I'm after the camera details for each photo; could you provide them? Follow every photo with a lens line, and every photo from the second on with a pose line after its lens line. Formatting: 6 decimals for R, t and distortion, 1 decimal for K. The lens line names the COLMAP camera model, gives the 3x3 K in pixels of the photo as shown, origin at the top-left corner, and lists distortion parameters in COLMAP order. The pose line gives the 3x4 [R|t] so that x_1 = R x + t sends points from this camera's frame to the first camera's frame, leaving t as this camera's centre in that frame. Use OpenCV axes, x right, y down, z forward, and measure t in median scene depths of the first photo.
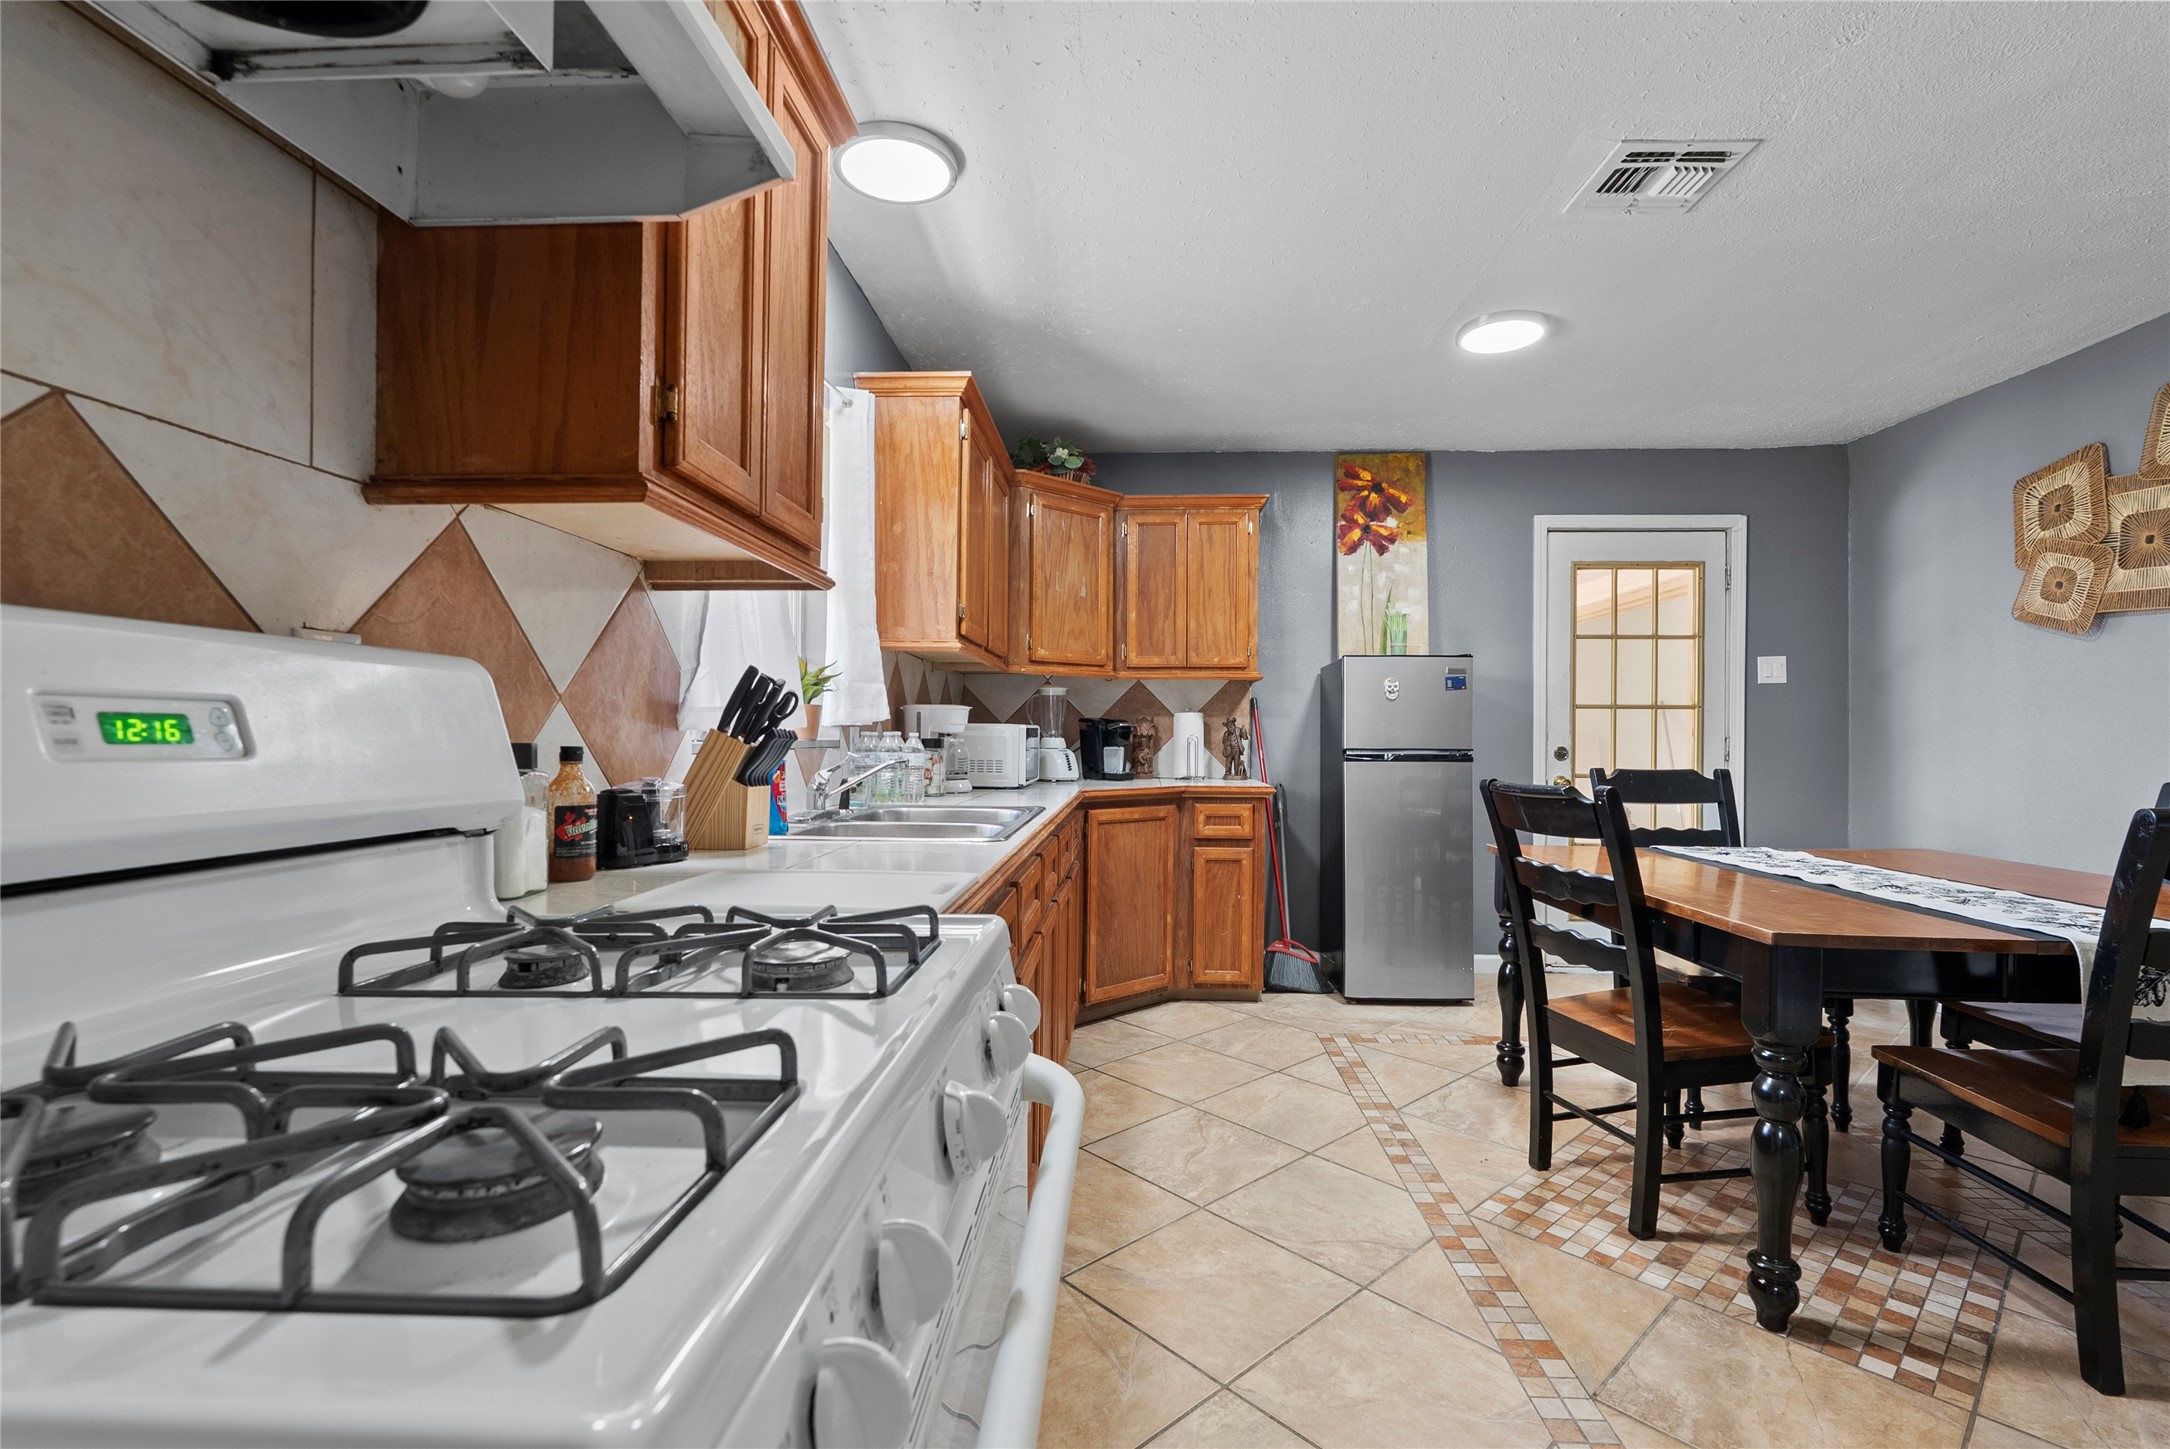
lens RADIAL K [[966.6, 0, 1089.5], [0, 966.6, 724.8], [0, 0, 1]] dist [-0.003330, -0.000068]
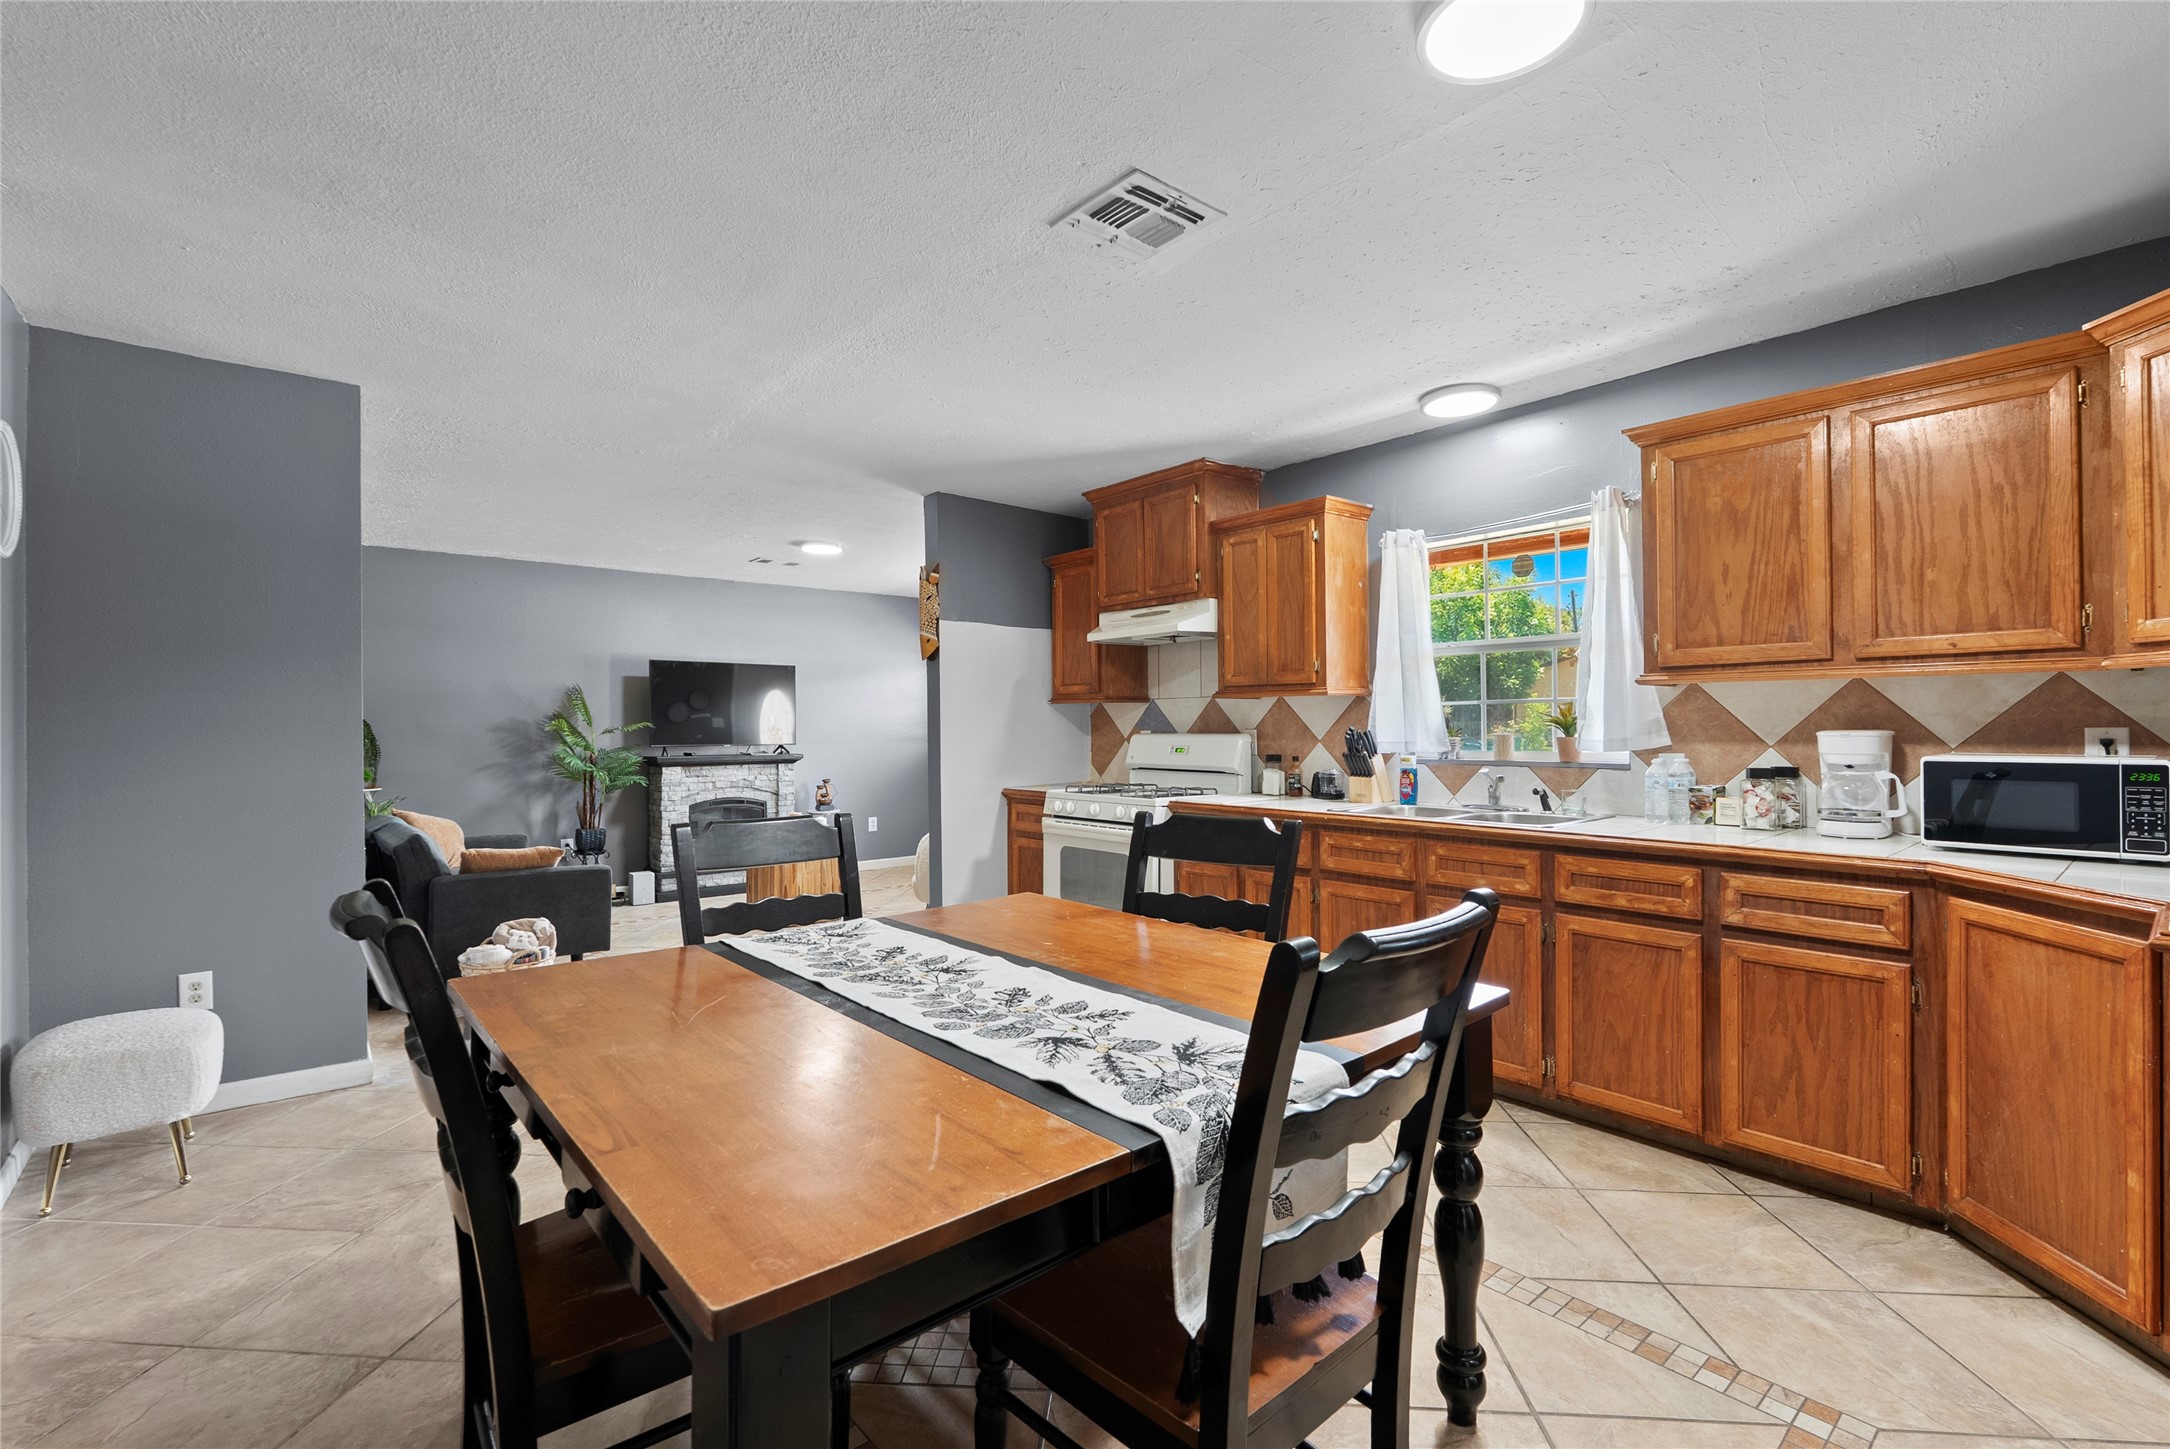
lens RADIAL K [[966.6, 0, 1081.2], [0, 966.6, 723.6], [0, 0, 1]] dist [-0.003330, -0.000068]
pose [[-0.736162, -0.011438, -0.676709, 0.867769], [-0.000418, 0.999865, -0.016445, -0.012550], [0.676805, -0.011823, -0.736067, 1.128880]]
